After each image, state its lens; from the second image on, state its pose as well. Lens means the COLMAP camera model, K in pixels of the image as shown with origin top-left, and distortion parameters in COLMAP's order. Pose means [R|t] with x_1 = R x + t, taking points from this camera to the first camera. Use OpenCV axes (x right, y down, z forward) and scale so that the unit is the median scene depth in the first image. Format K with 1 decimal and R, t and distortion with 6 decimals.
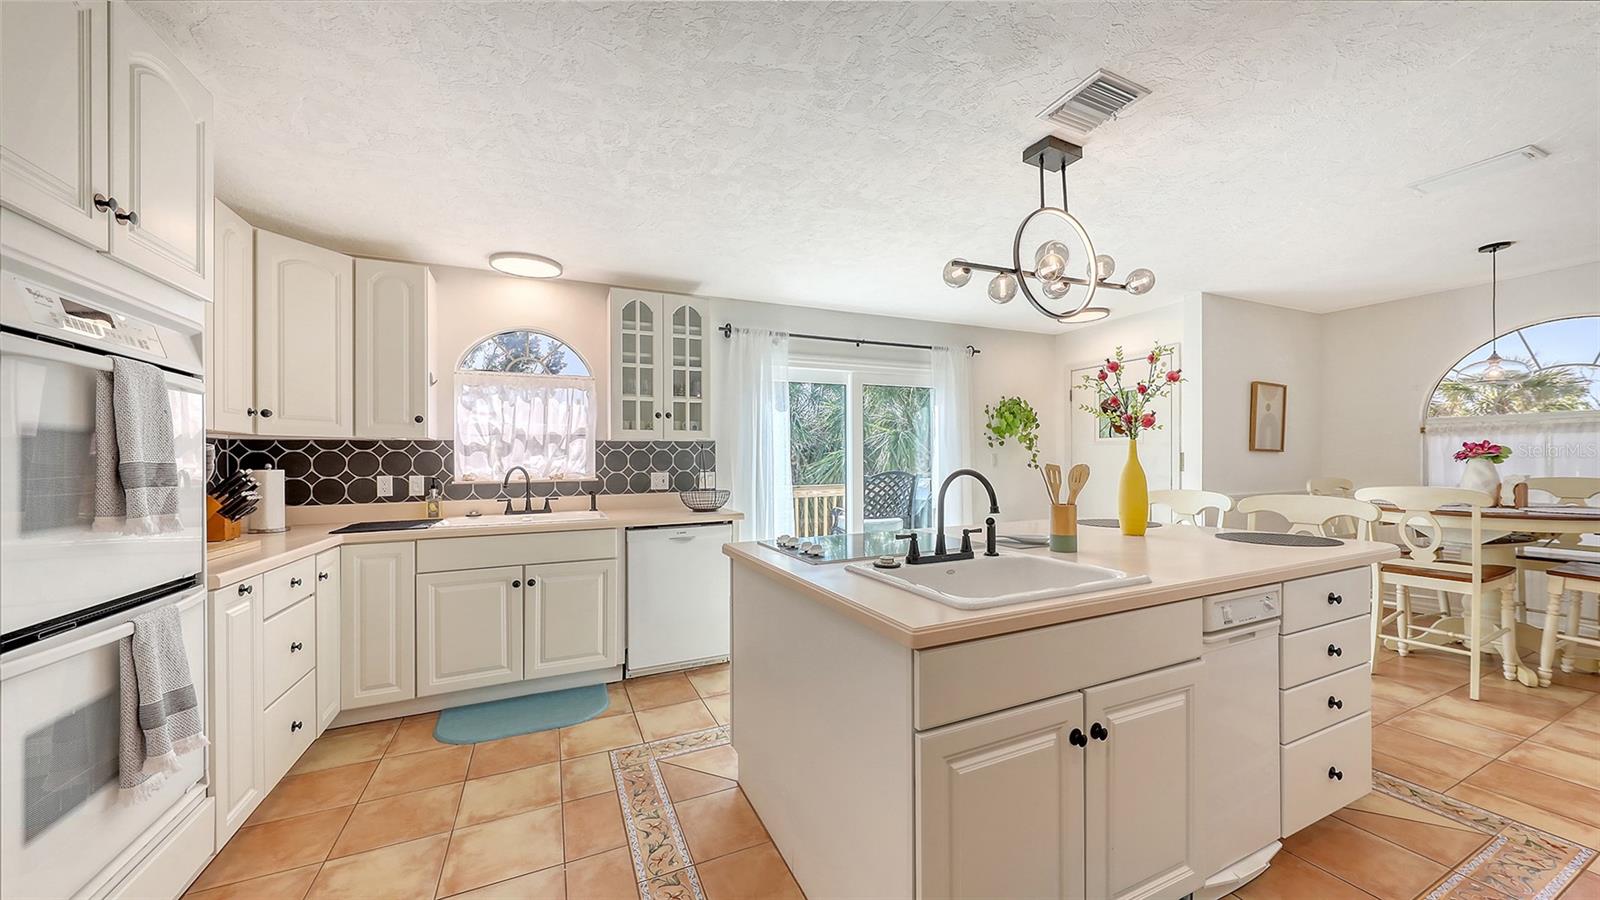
lens RADIAL K [[557.3, 0, 801.1], [0, 557.3, 457.6], [0, 0, 1]] dist [-0.002553, -0.000417]
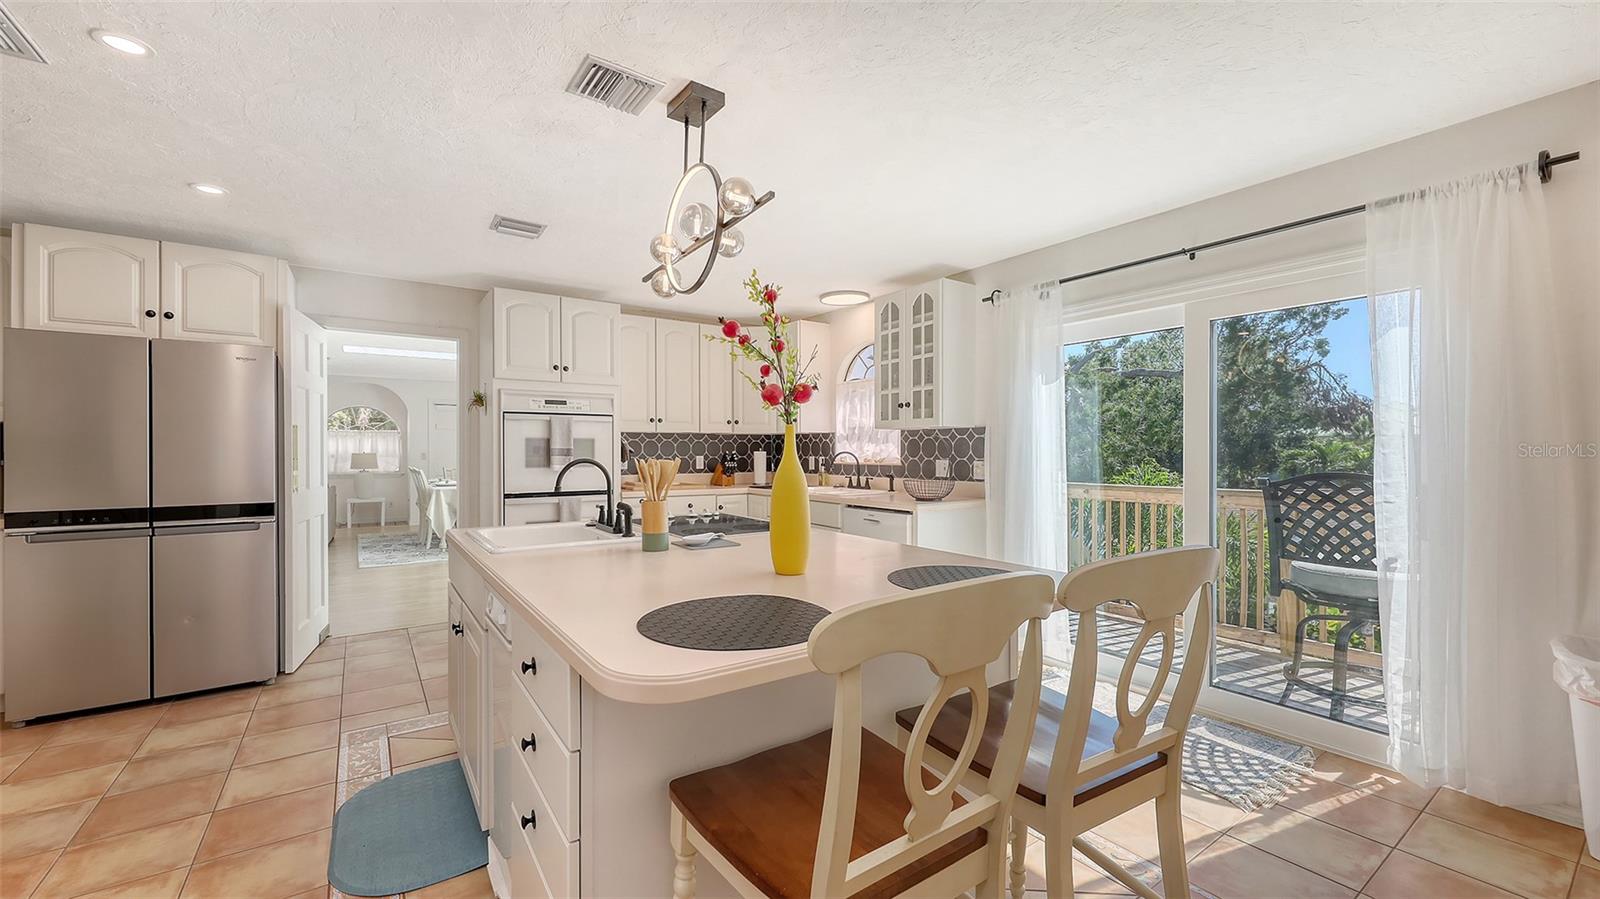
lens RADIAL K [[621.0, 0, 796.4], [0, 621.0, 450.2], [0, 0, 1]] dist [-0.002883, -0.001062]
pose [[0.183200, 0.012182, -0.983000, 0.855649], [0.005030, 0.999899, 0.013329, -0.007579], [0.983063, -0.007386, 0.183120, 0.575173]]
